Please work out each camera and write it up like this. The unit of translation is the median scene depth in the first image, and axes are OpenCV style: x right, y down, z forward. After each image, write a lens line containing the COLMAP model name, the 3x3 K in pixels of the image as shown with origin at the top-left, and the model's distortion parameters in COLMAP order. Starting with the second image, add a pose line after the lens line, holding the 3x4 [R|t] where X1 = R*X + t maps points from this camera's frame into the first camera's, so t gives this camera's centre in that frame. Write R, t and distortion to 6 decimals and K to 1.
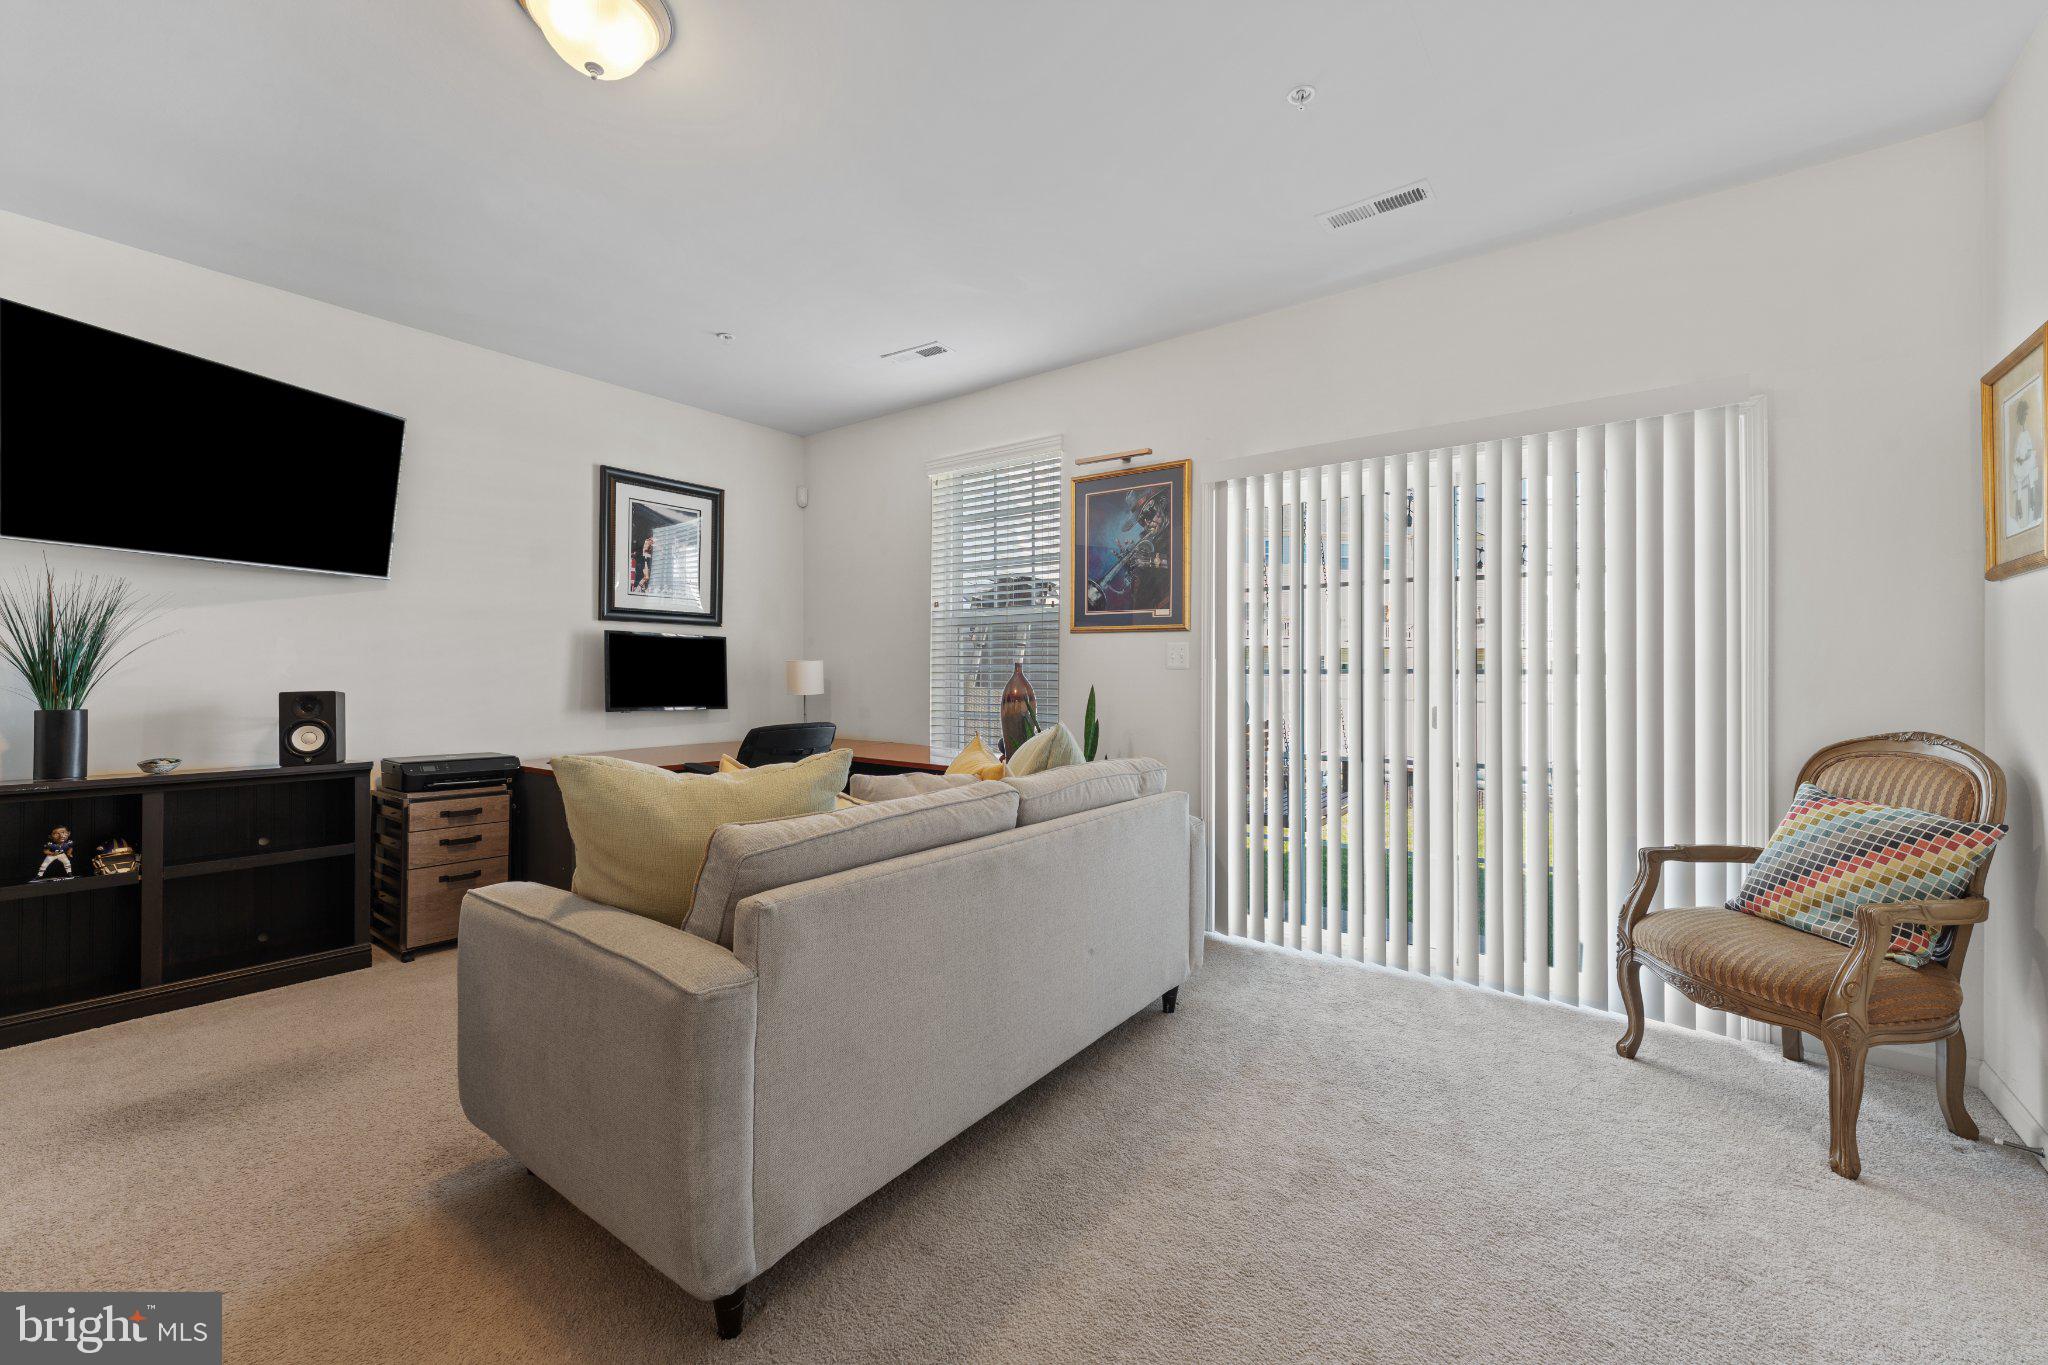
lens RADIAL K [[825.1, 0, 1030.6], [0, 825.1, 682.0], [0, 0, 1]] dist [-0.001844, 0.000444]
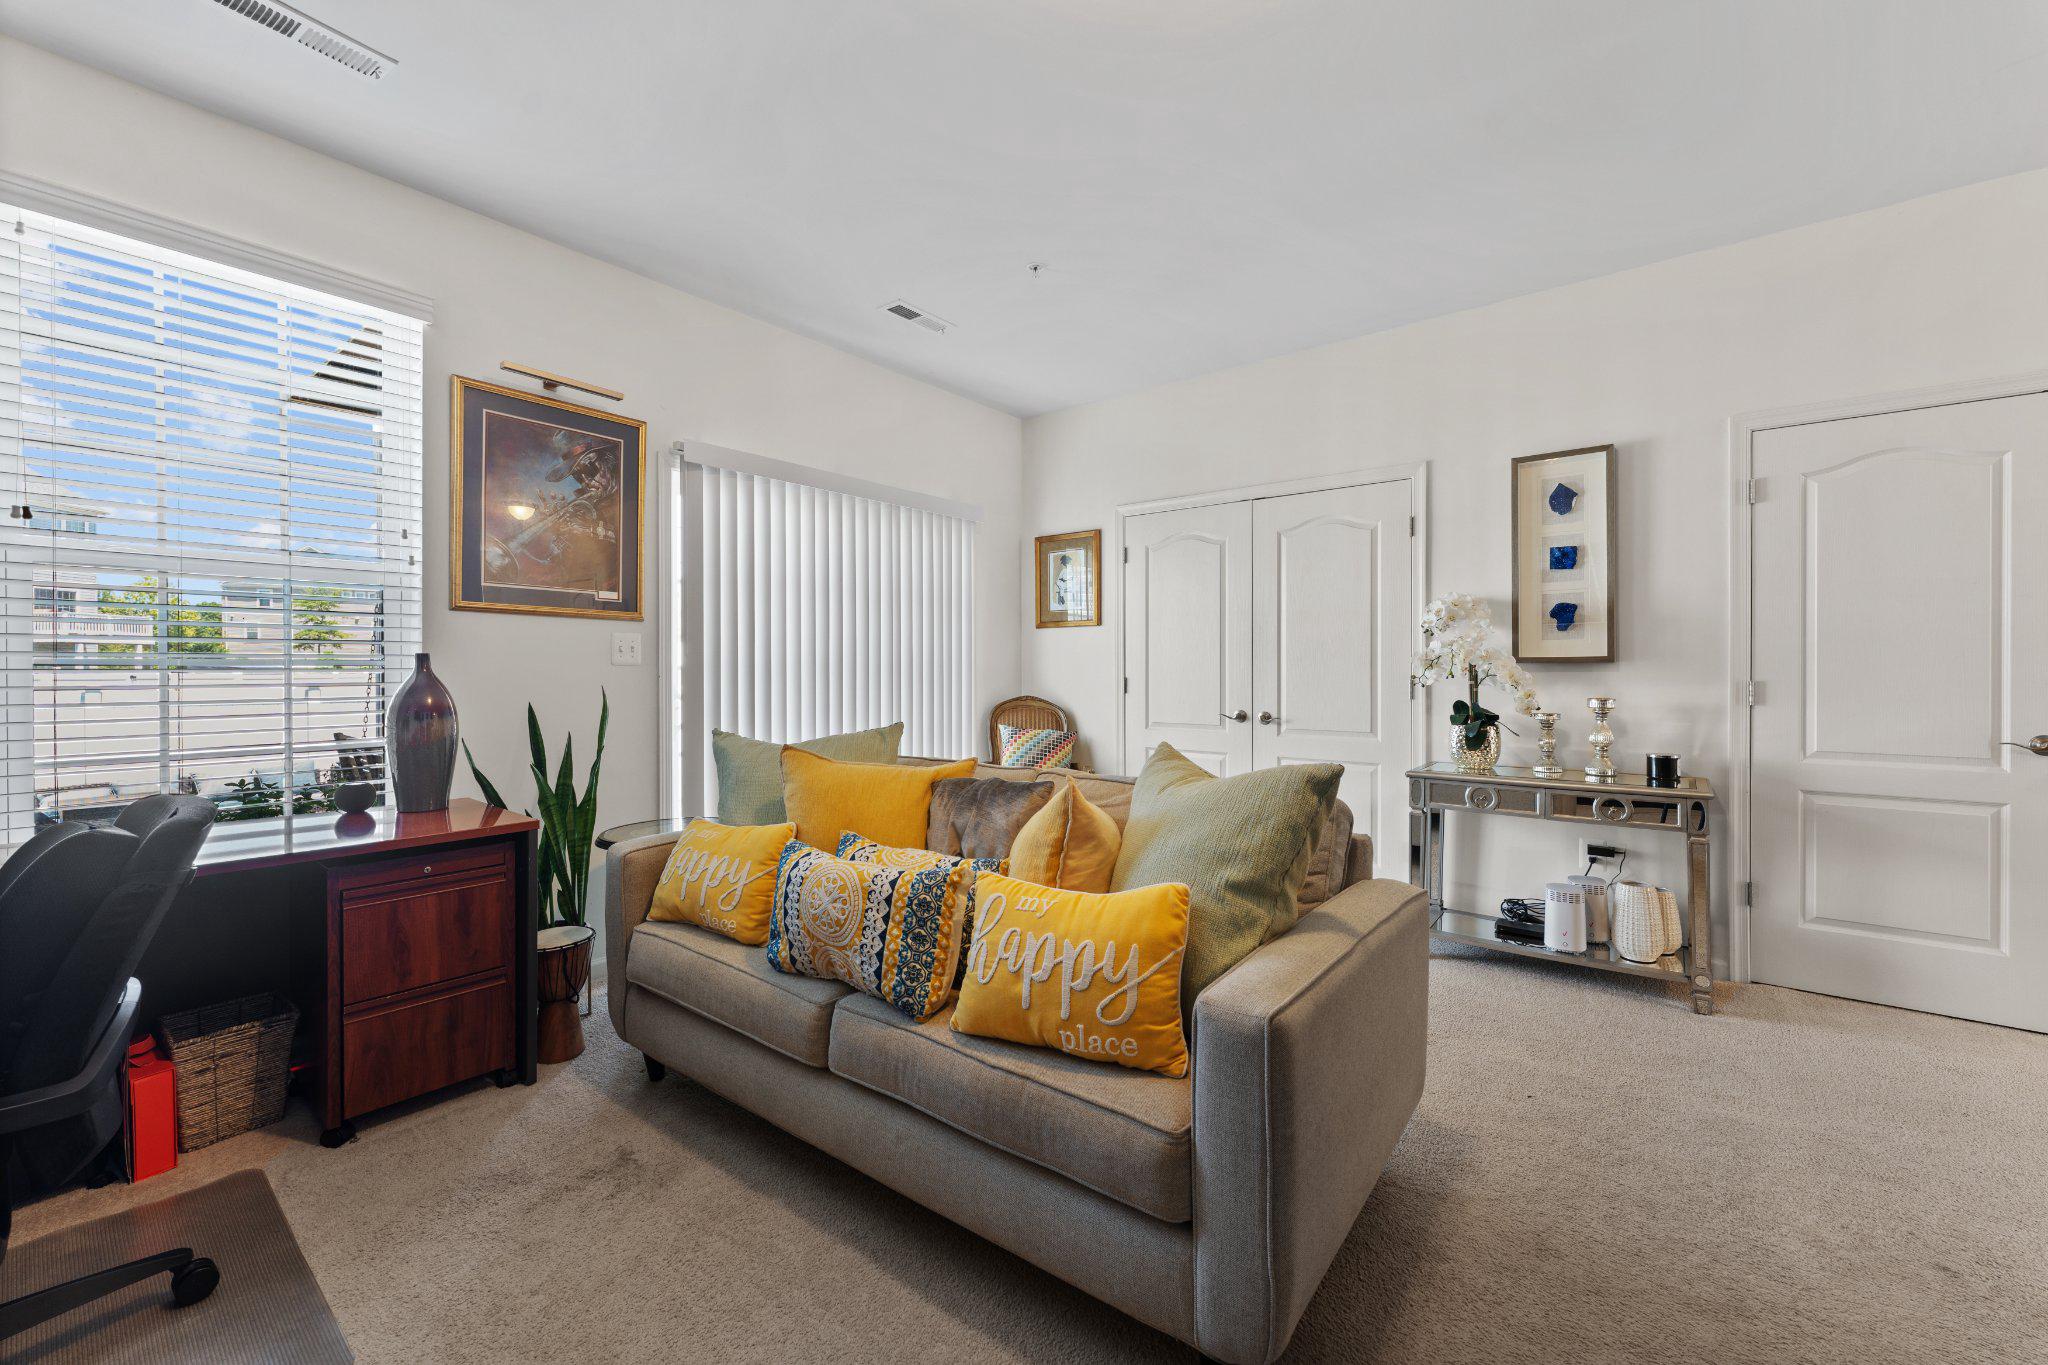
lens RADIAL K [[825.1, 0, 1023.1], [0, 825.1, 670.1], [0, 0, 1]] dist [-0.001844, 0.000444]
pose [[0.039795, -0.007081, 0.999183, -0.642667], [0.001812, 0.999974, 0.007015, -0.015638], [-0.999206, 0.001531, 0.039807, 0.560324]]
